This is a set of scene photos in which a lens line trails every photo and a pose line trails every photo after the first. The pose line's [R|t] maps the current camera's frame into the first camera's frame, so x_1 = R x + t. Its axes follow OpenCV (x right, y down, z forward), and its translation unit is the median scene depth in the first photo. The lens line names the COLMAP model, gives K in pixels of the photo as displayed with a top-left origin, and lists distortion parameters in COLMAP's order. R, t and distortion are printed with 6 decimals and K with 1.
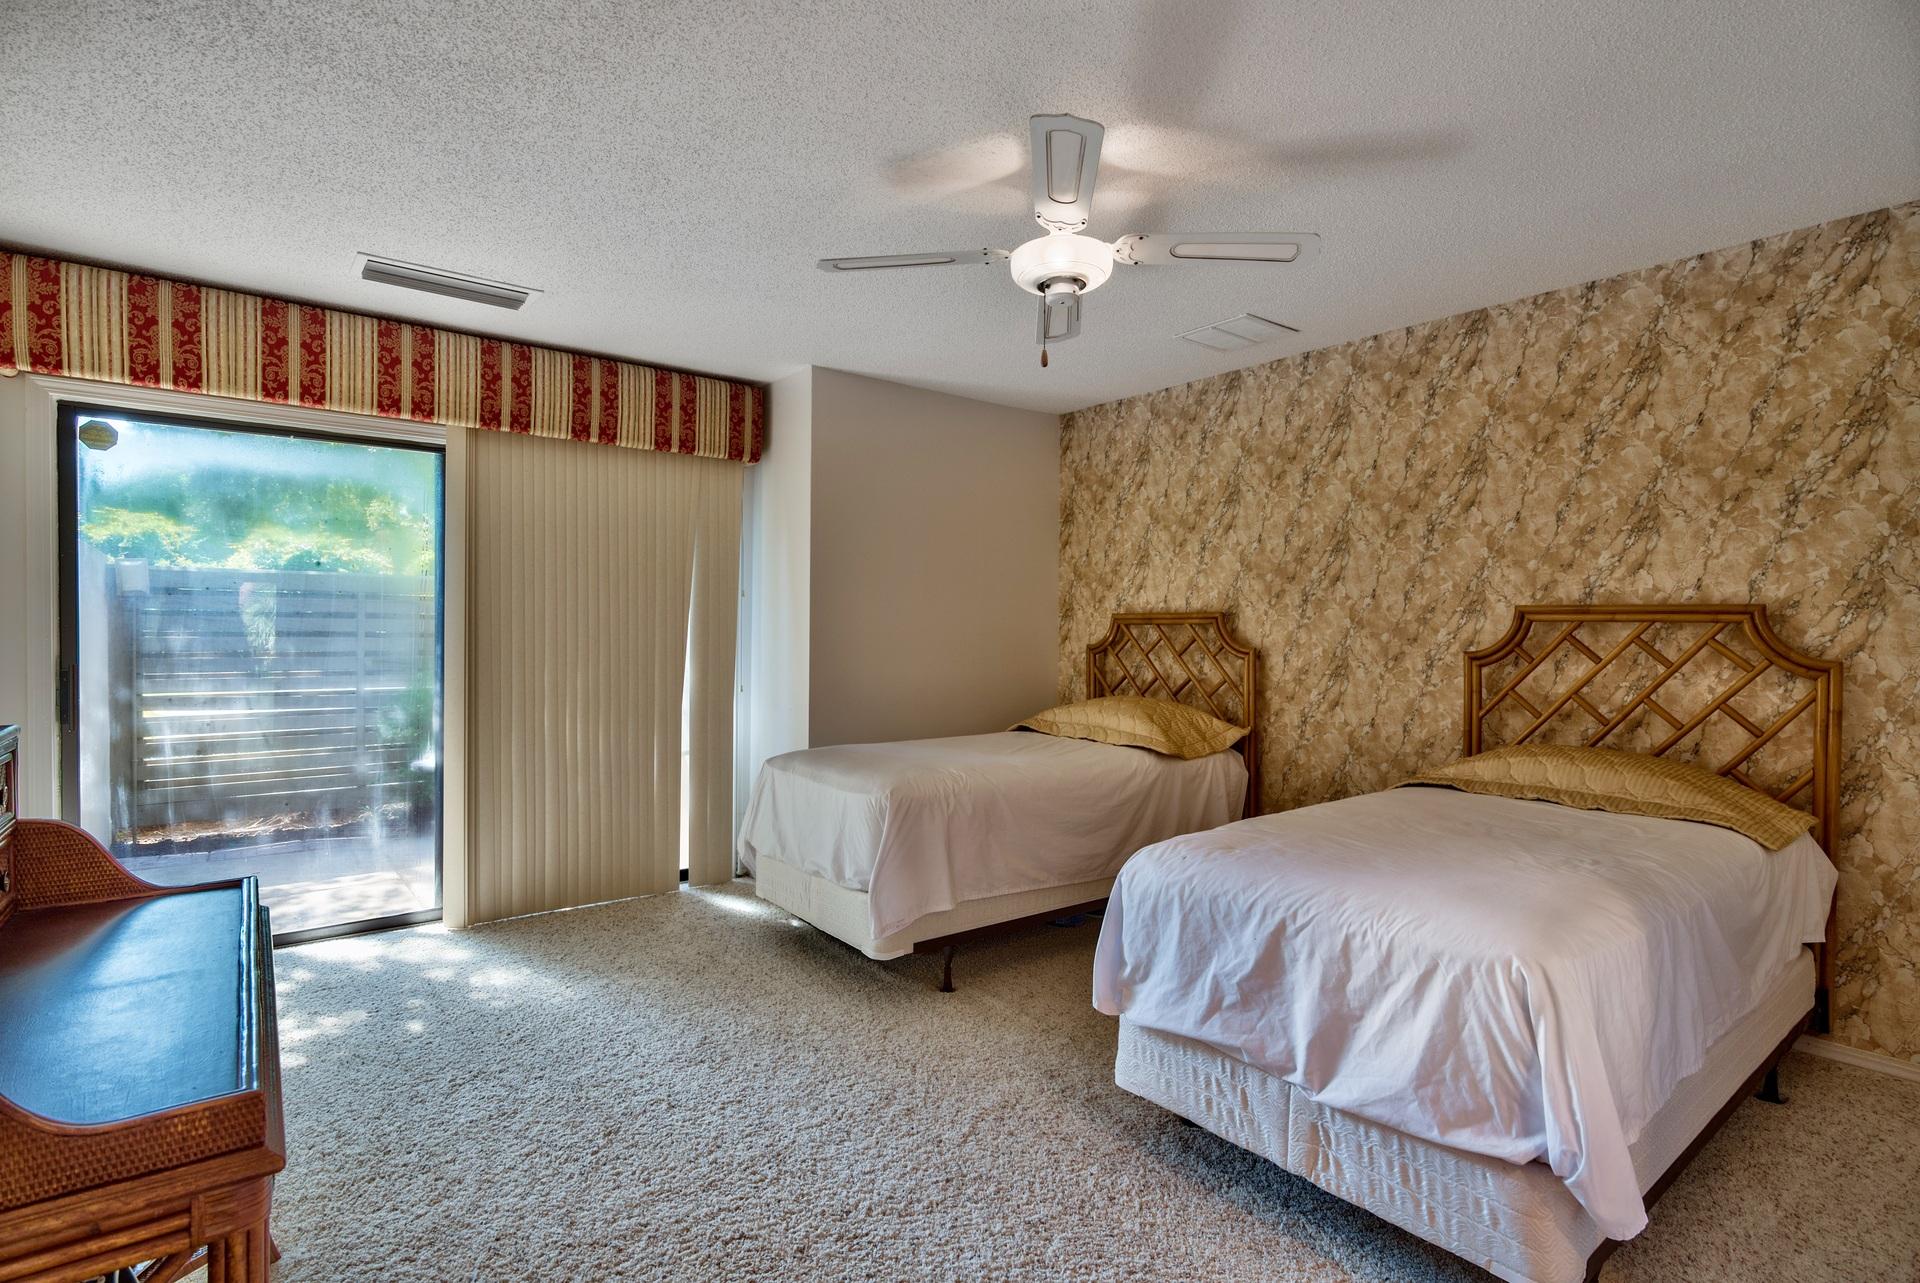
lens RADIAL K [[939.6, 0, 940.1], [0, 939.6, 629.3], [0, 0, 1]] dist [-0.009629, -0.000584]
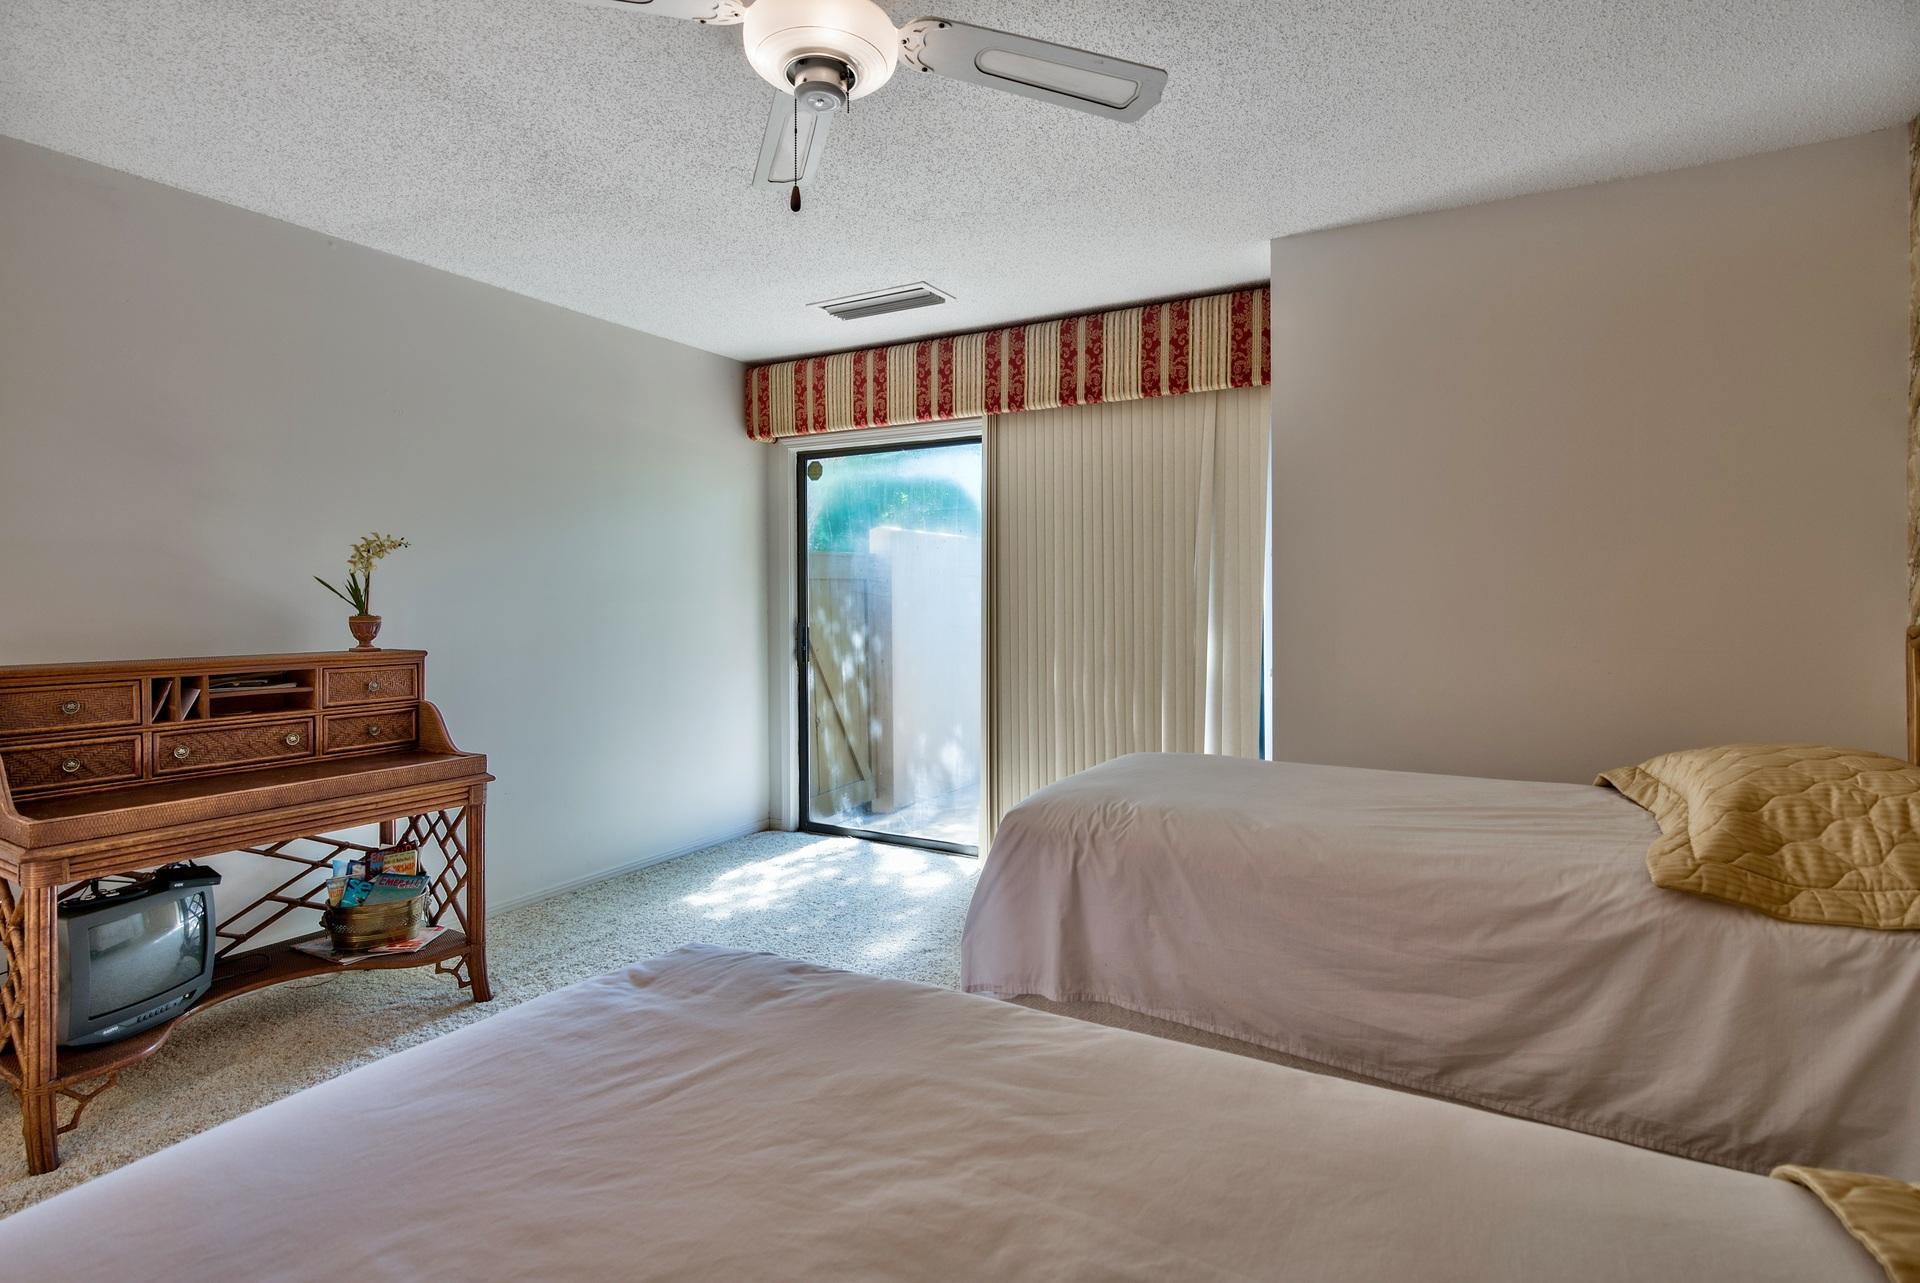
lens RADIAL K [[979.3, 0, 929.4], [0, 979.3, 568.6], [0, 0, 1]] dist [-0.005034, -0.001181]
pose [[0.373350, -0.028613, -0.927249, 0.496330], [0.015595, 0.999577, -0.024566, -0.009034], [0.927559, -0.005289, 0.373639, 0.479795]]
